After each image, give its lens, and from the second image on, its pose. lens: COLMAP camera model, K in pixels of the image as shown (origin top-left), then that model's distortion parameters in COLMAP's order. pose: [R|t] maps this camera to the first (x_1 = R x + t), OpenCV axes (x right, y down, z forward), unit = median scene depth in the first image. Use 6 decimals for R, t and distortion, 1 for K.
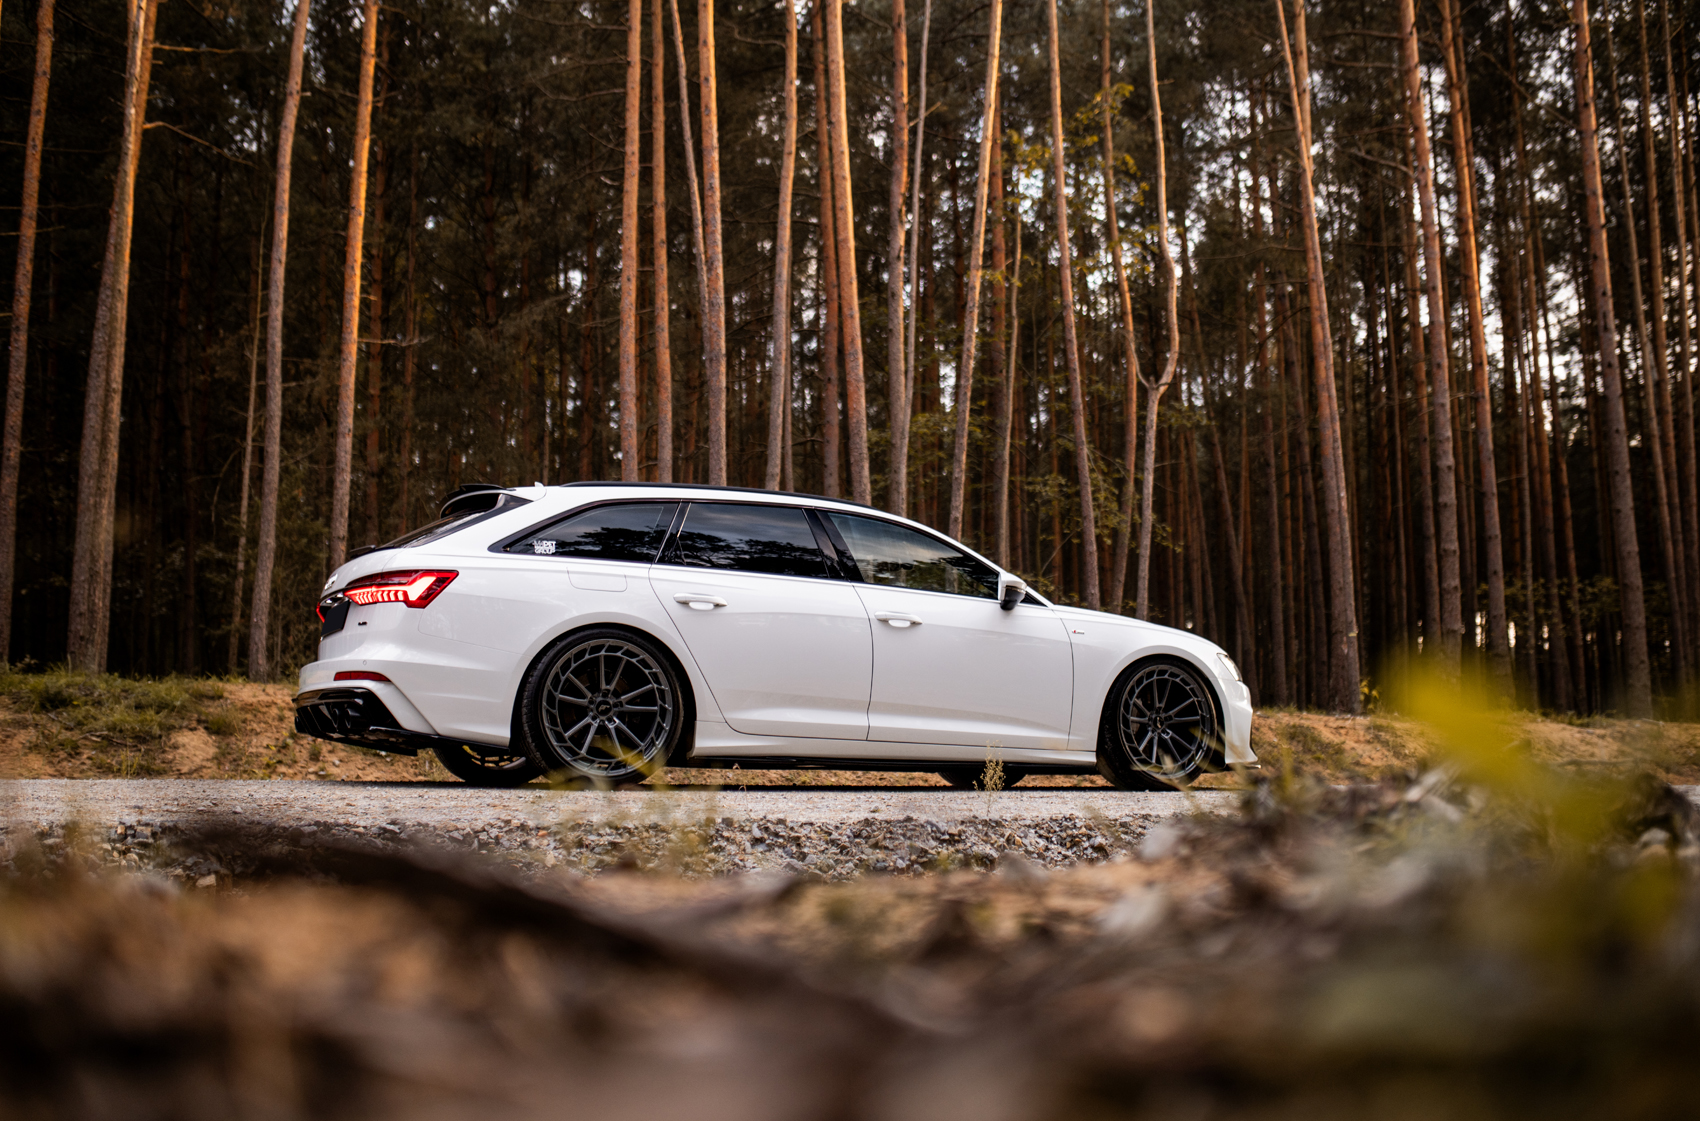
lens RADIAL K [[1642.2, 0, 850.0], [0, 1642.2, 560.5], [0, 0, 1]] dist [-0.017278, -0.013517]
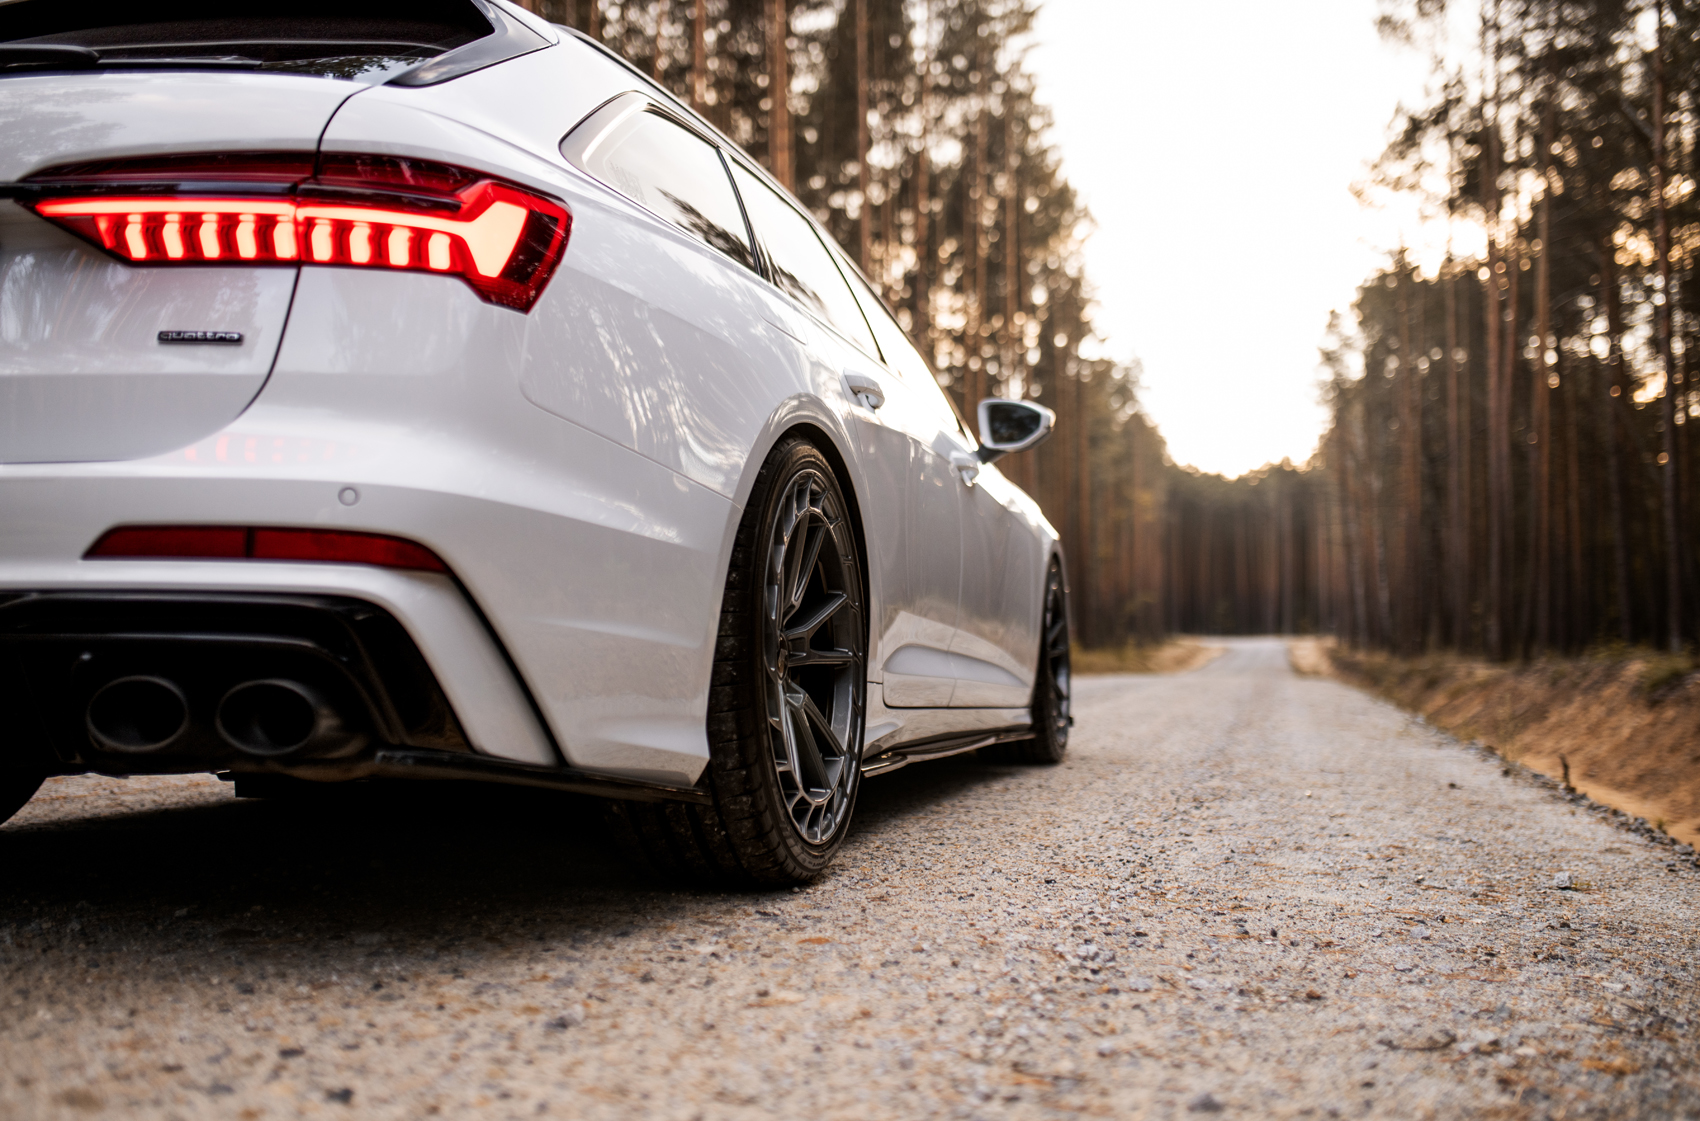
lens RADIAL K [[1676.6, 0, 850.0], [0, 1676.6, 560.5], [0, 0, 1]] dist [-0.018165, 0.006733]
pose [[0.663990, 0.037192, 0.746816, -0.354361], [-0.093756, 0.995021, 0.033805, 0.045952], [-0.741840, -0.092465, 0.664171, 0.628508]]
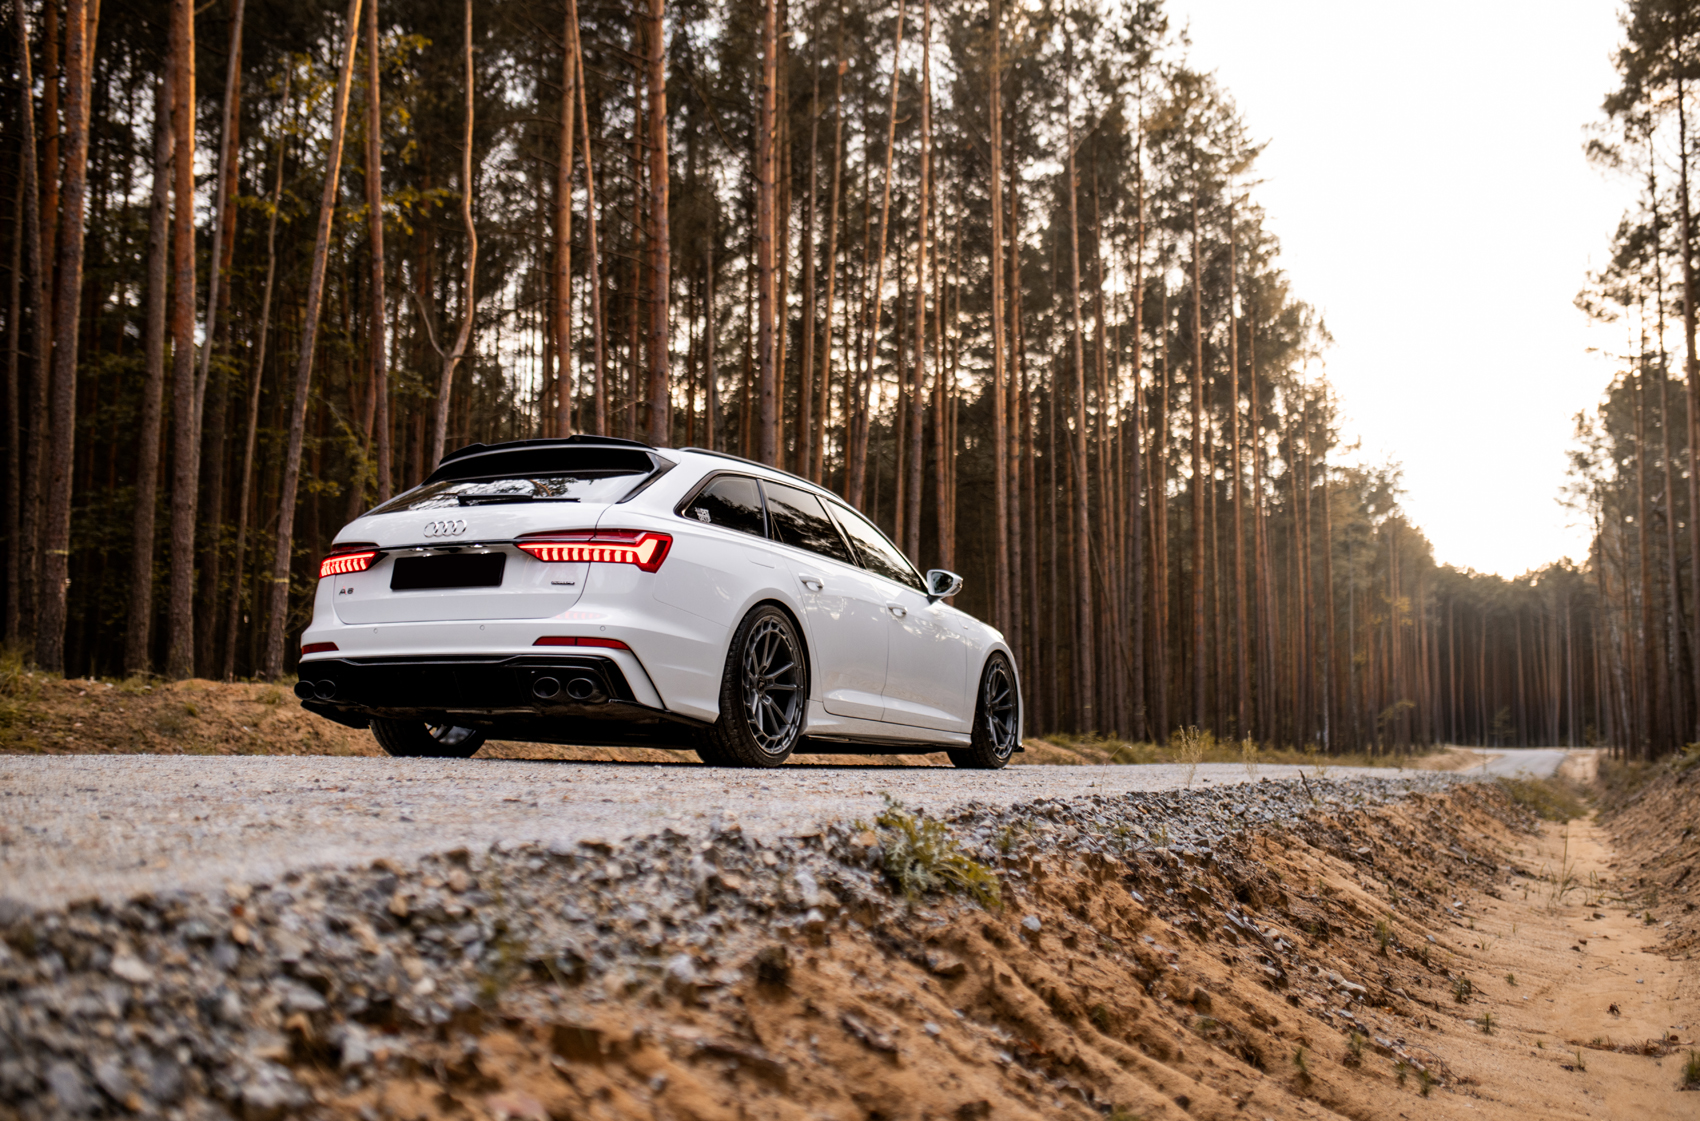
lens RADIAL K [[1676.6, 0, 850.0], [0, 1676.6, 560.5], [0, 0, 1]] dist [-0.018165, 0.006733]
pose [[0.775962, 0.078173, 0.625917, -0.627809], [-0.089102, 0.995925, -0.013922, 0.020950], [-0.624455, -0.044968, 0.779765, 0.158878]]
